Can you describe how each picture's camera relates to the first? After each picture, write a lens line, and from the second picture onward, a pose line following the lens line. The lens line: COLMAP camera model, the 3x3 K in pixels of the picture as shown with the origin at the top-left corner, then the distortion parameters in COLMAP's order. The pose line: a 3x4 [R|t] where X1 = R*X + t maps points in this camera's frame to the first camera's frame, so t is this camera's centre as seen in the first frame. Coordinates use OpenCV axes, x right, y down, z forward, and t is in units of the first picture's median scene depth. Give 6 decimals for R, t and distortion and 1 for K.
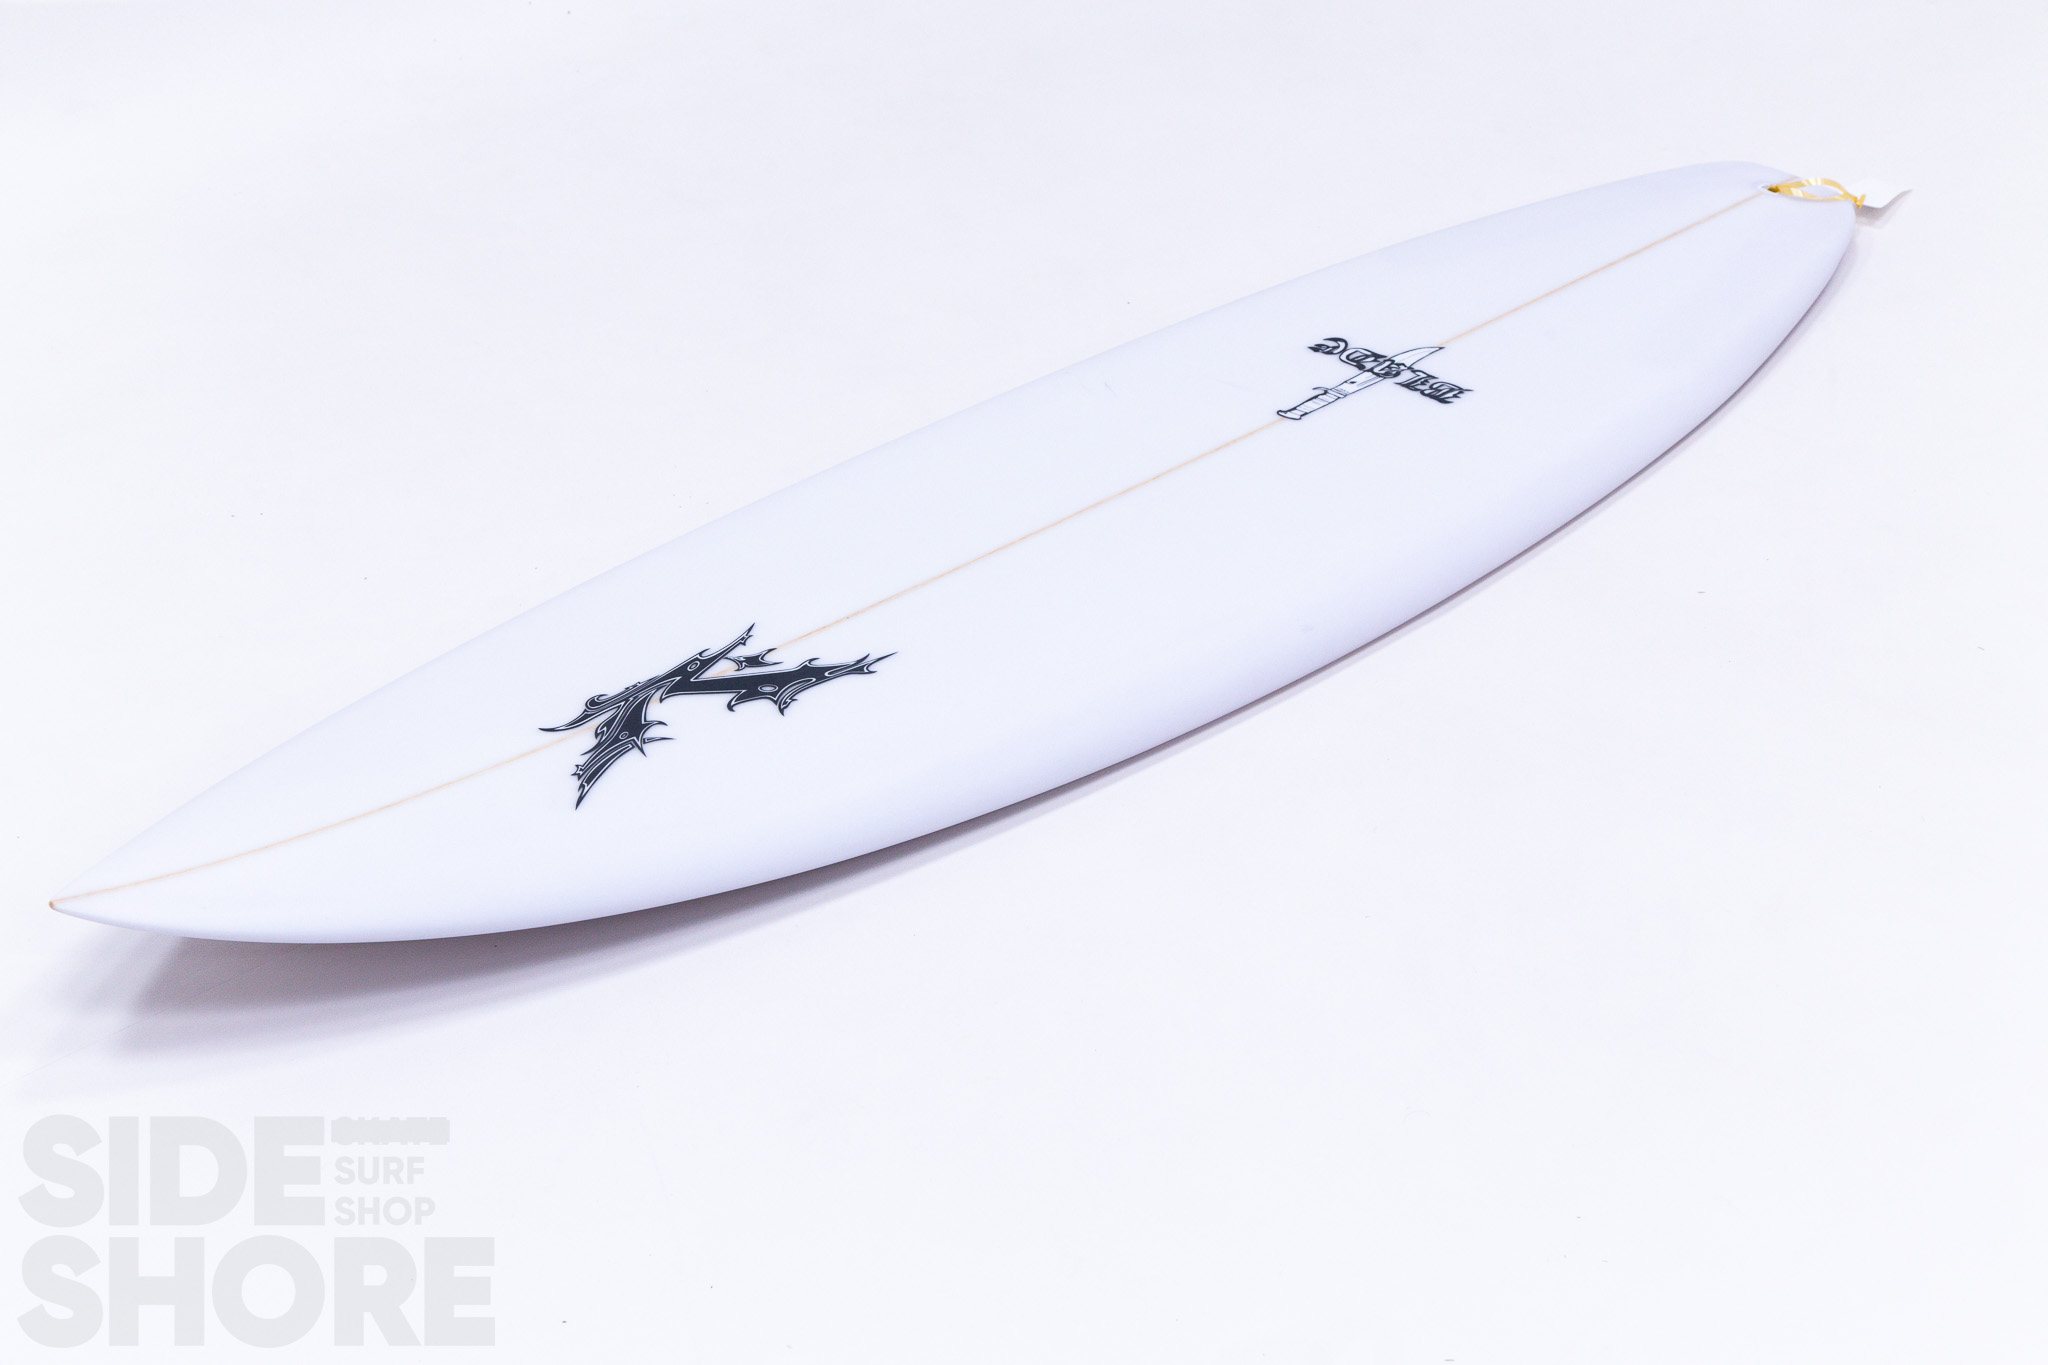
lens RADIAL K [[3310.0, 0, 1017.0], [0, 3310.0, 684.3], [0, 0, 1]] dist [0.003589, 0.000000]
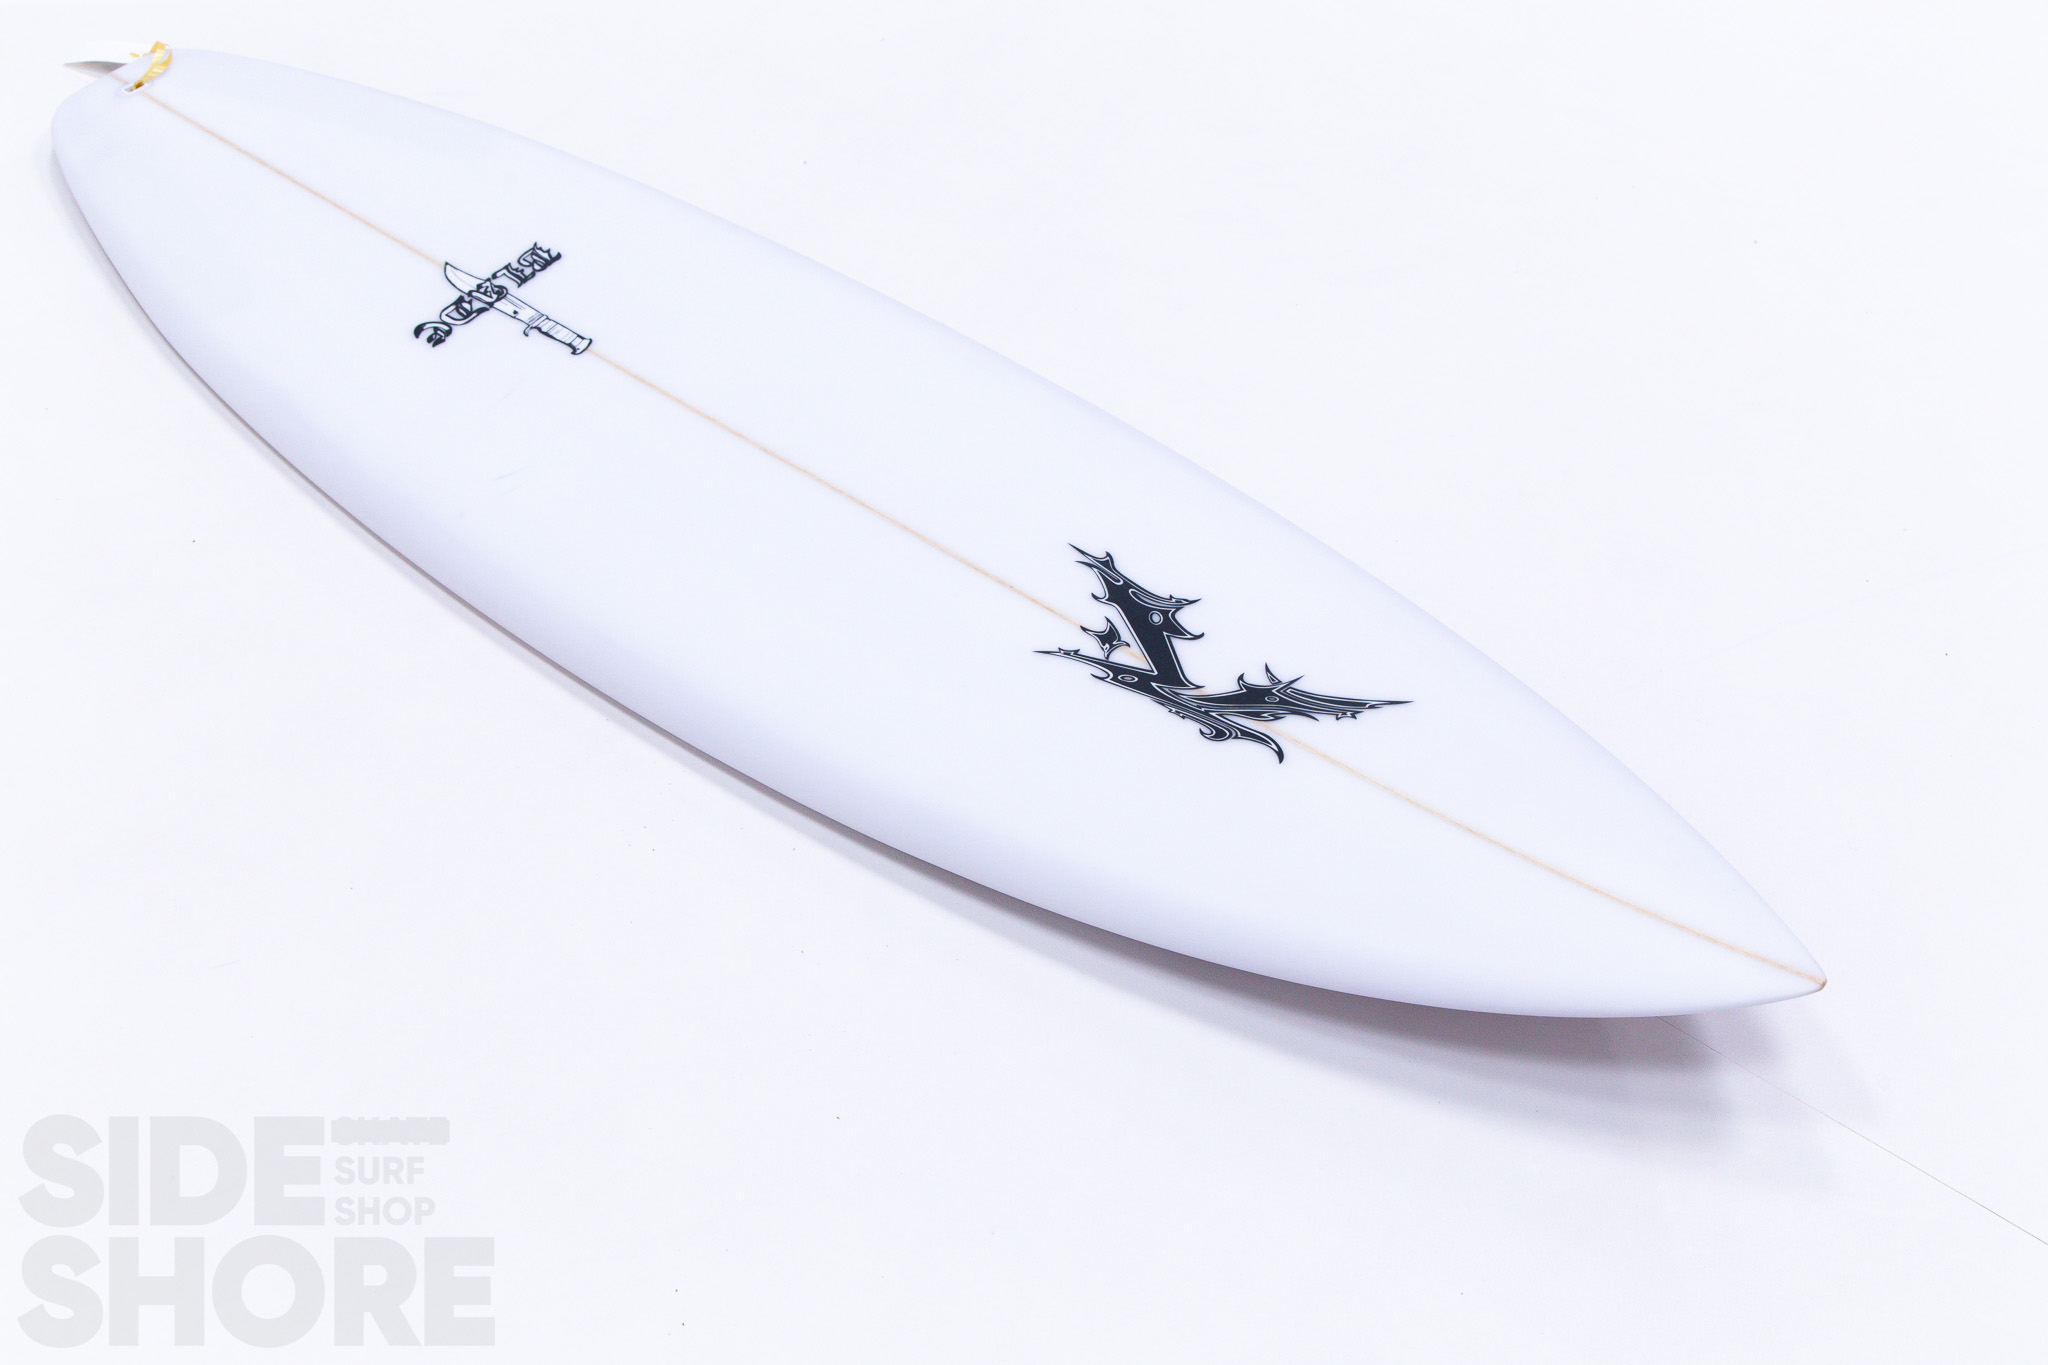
lens RADIAL K [[2279.5, 0, 1029.0], [0, 2279.5, 681.1], [0, 0, 1]] dist [-0.003822, 0.000000]
pose [[-0.156623, -0.706686, 0.689973, -0.564567], [0.557137, 0.513618, 0.652529, -0.466346], [-0.815516, 0.486611, 0.313277, 0.818864]]
